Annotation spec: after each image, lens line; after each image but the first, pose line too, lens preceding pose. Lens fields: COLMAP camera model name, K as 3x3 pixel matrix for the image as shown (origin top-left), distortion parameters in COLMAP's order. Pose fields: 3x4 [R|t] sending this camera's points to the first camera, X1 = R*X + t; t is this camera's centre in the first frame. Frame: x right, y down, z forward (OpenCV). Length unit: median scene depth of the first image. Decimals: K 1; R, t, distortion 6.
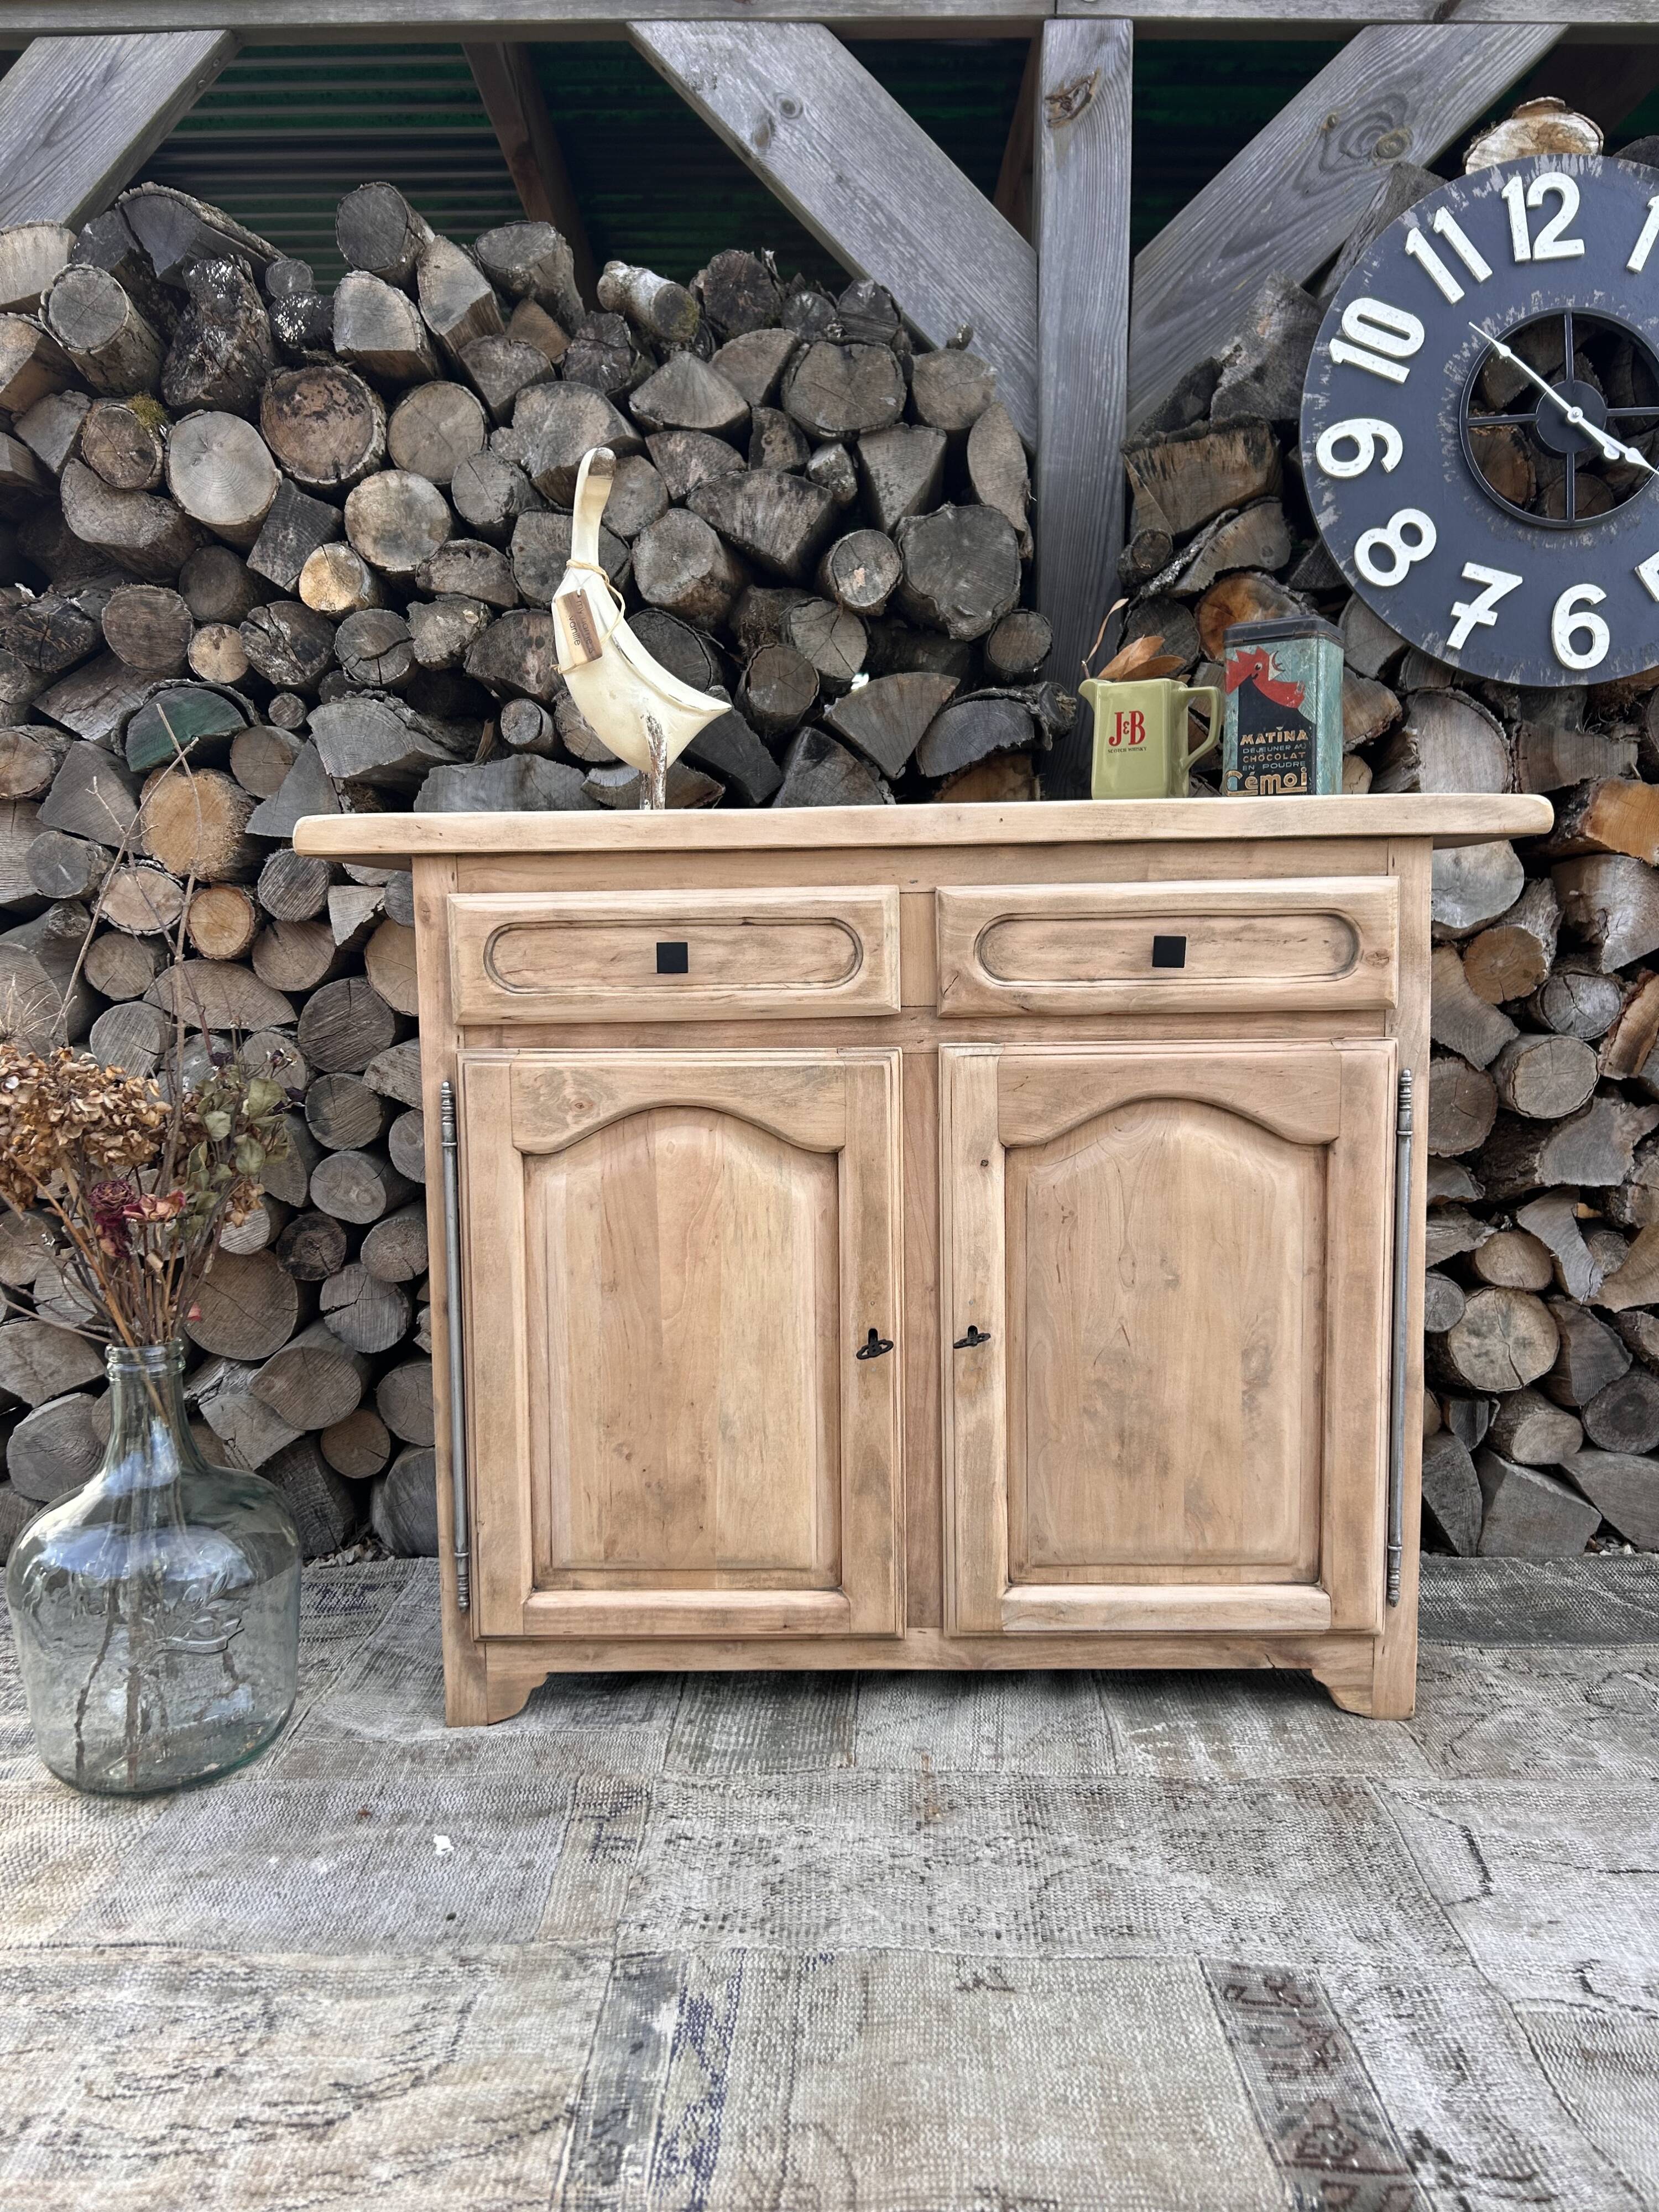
lens RADIAL K [[1643.0, 0, 832.6], [0, 1643.0, 1117.1], [0, 0, 1]] dist [0.038255, -0.040785]
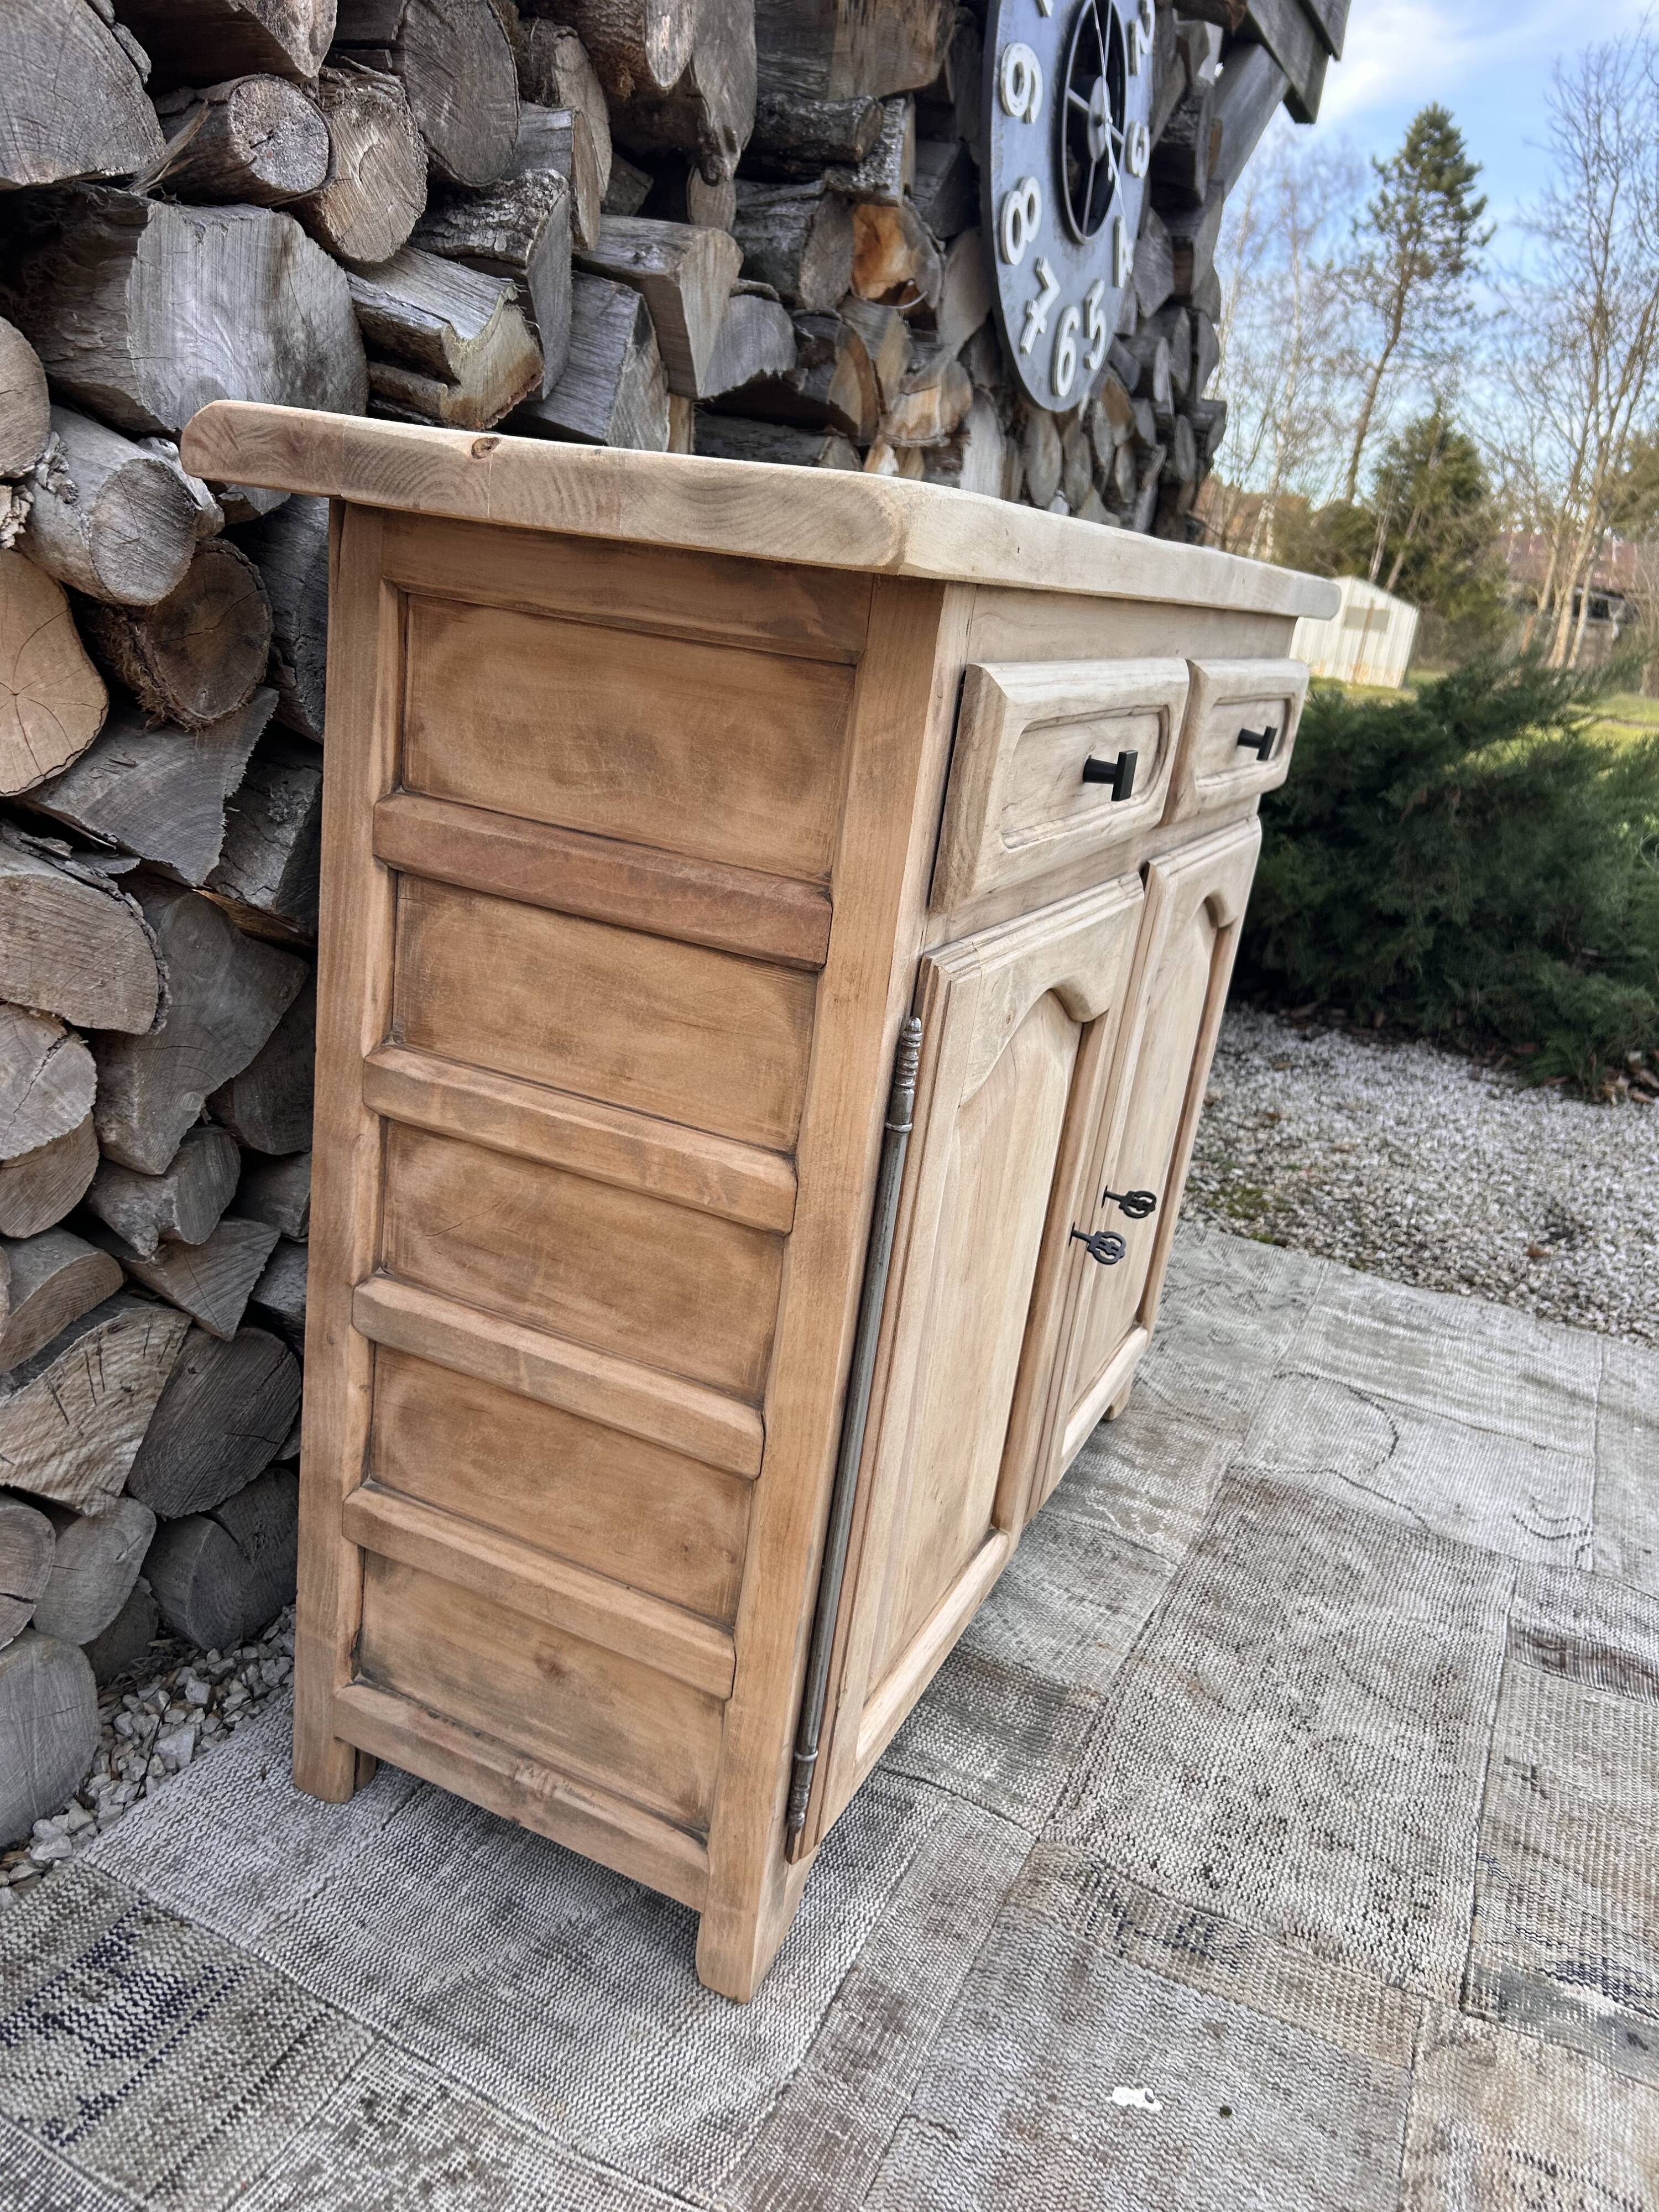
lens RADIAL K [[1658.5, 0, 797.2], [0, 1658.5, 1117.6], [0, 0, 1]] dist [0.050577, -0.059063]
pose [[0.411308, -0.231256, 0.881673, -0.609243], [-0.032752, 0.962906, 0.267842, -0.110696], [-0.910908, -0.139042, 0.388477, 0.669160]]
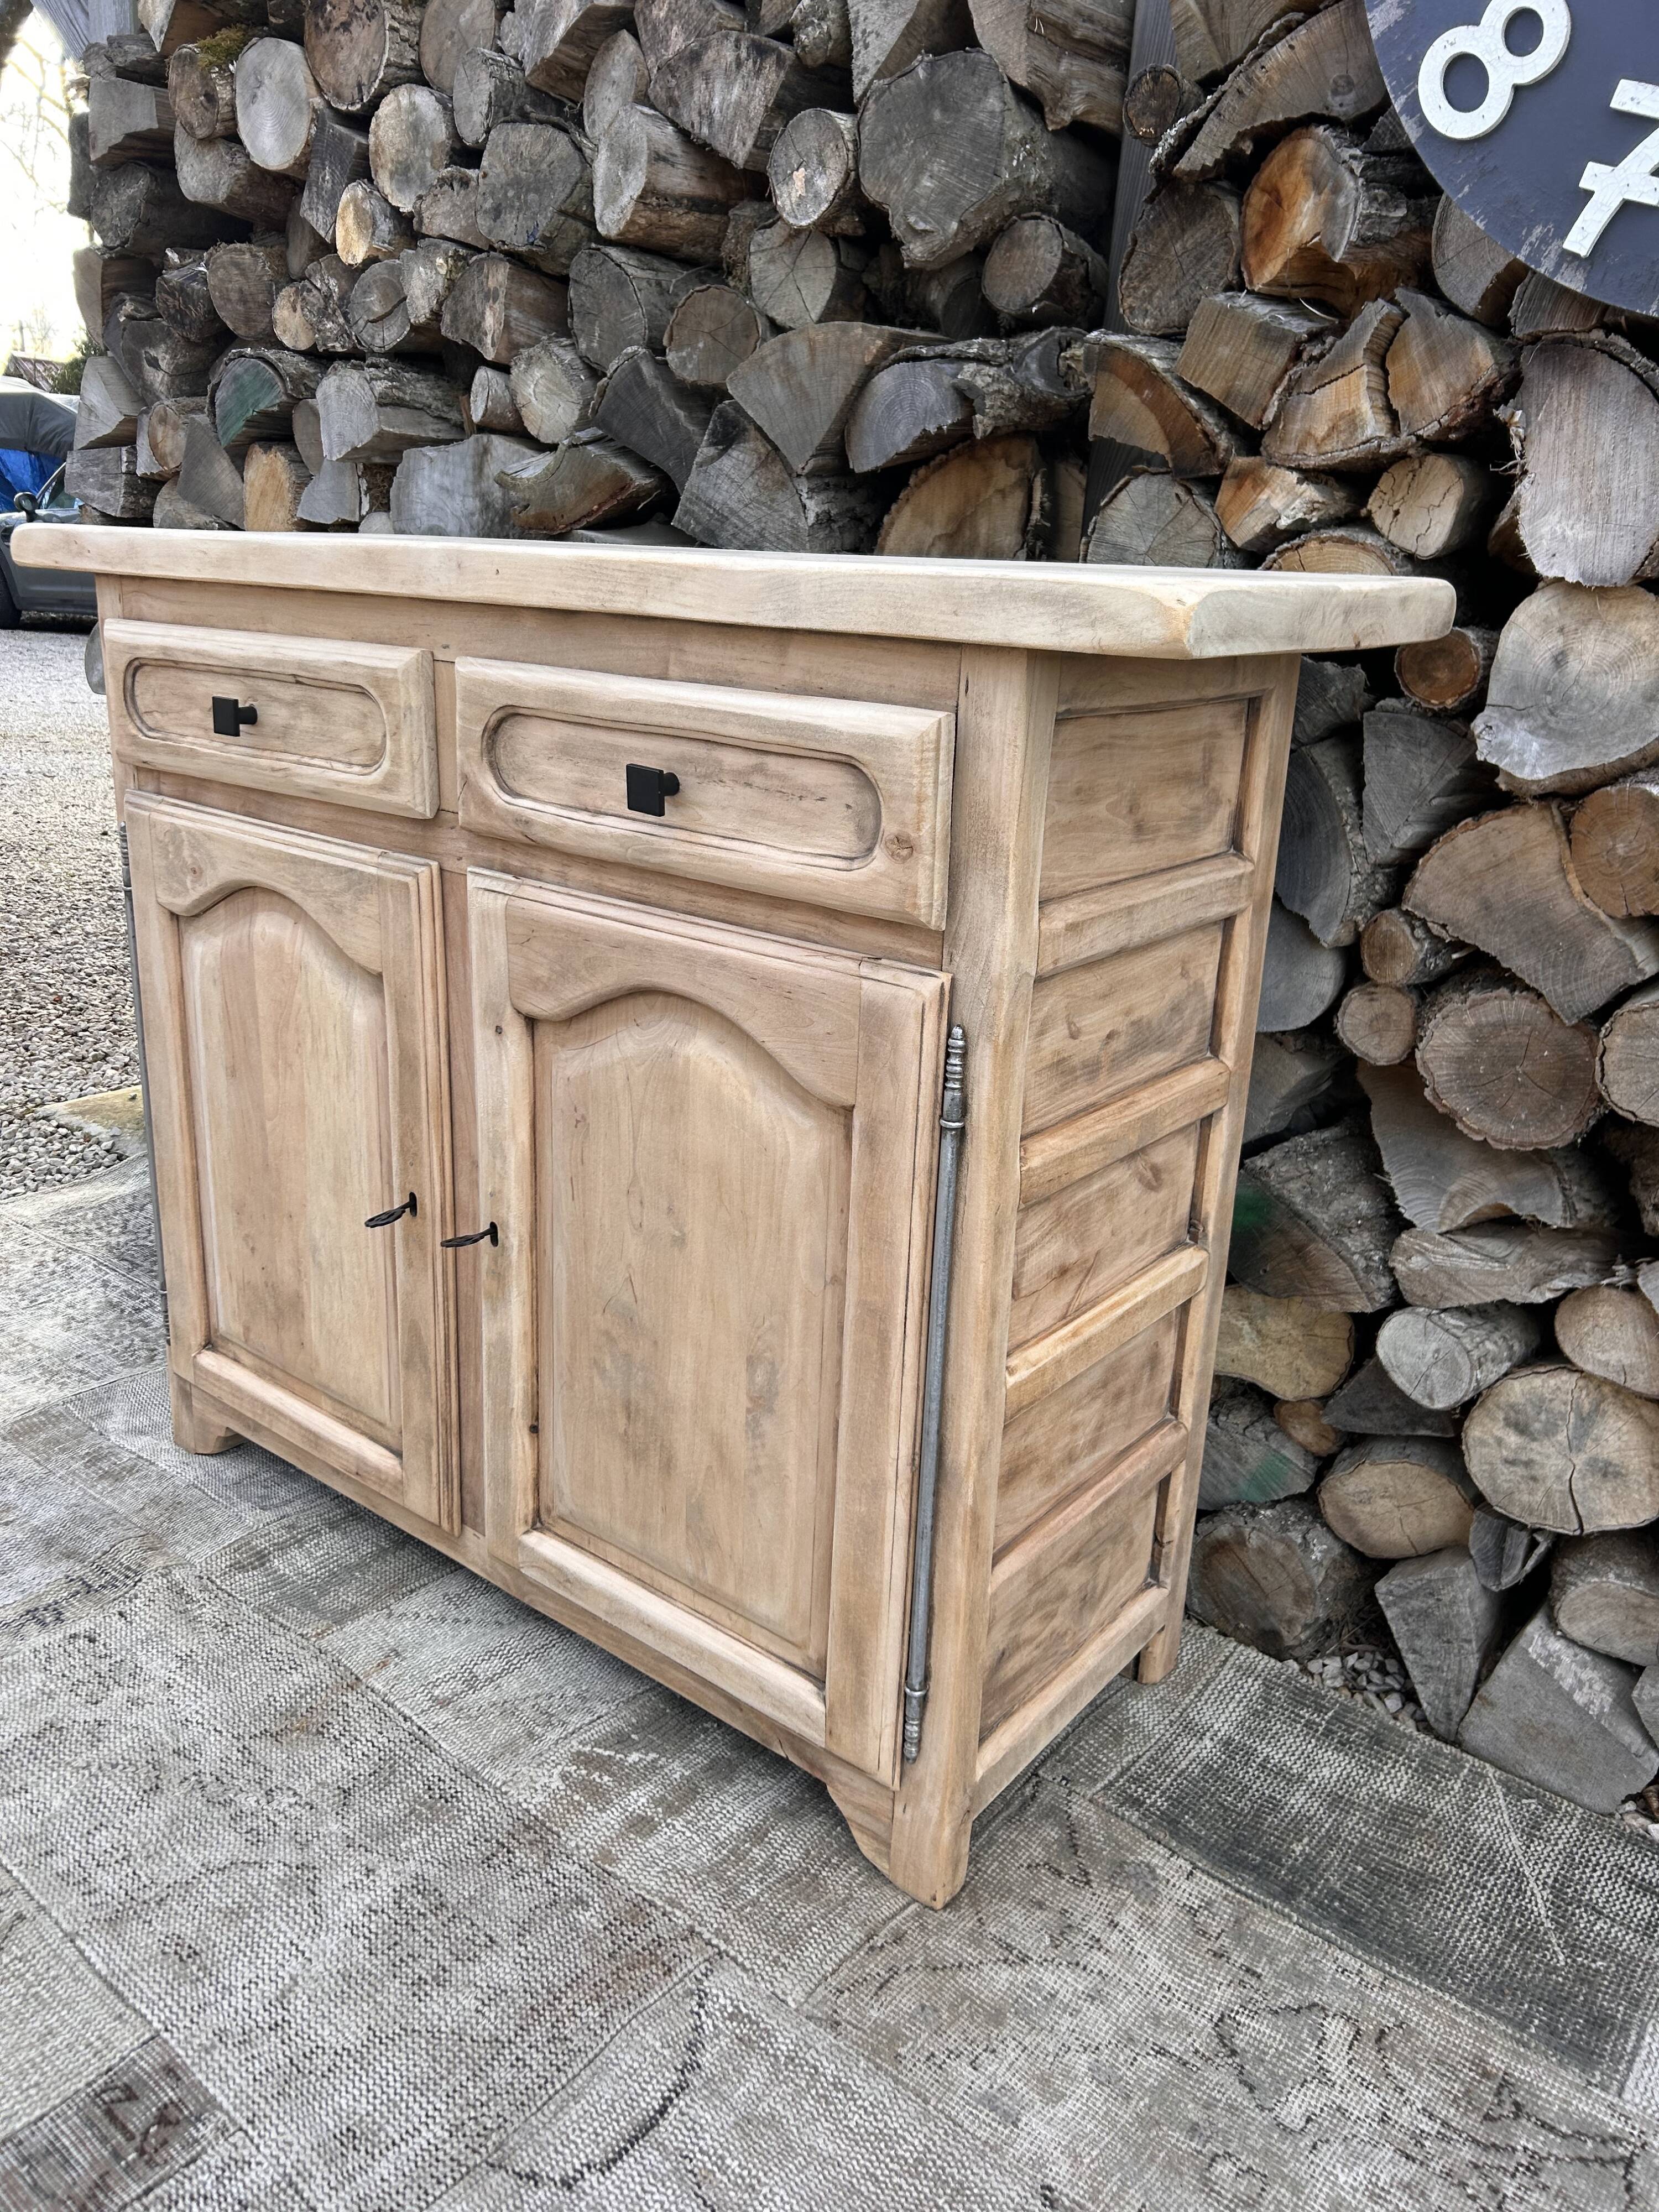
lens RADIAL K [[1662.3, 0, 814.4], [0, 1662.3, 1087.3], [0, 0, 1]] dist [0.034151, -0.031570]
pose [[0.790317, 0.233923, -0.566286, 0.538911], [-0.113135, 0.964071, 0.240348, -0.123161], [0.602163, -0.125884, 0.788386, 0.378716]]
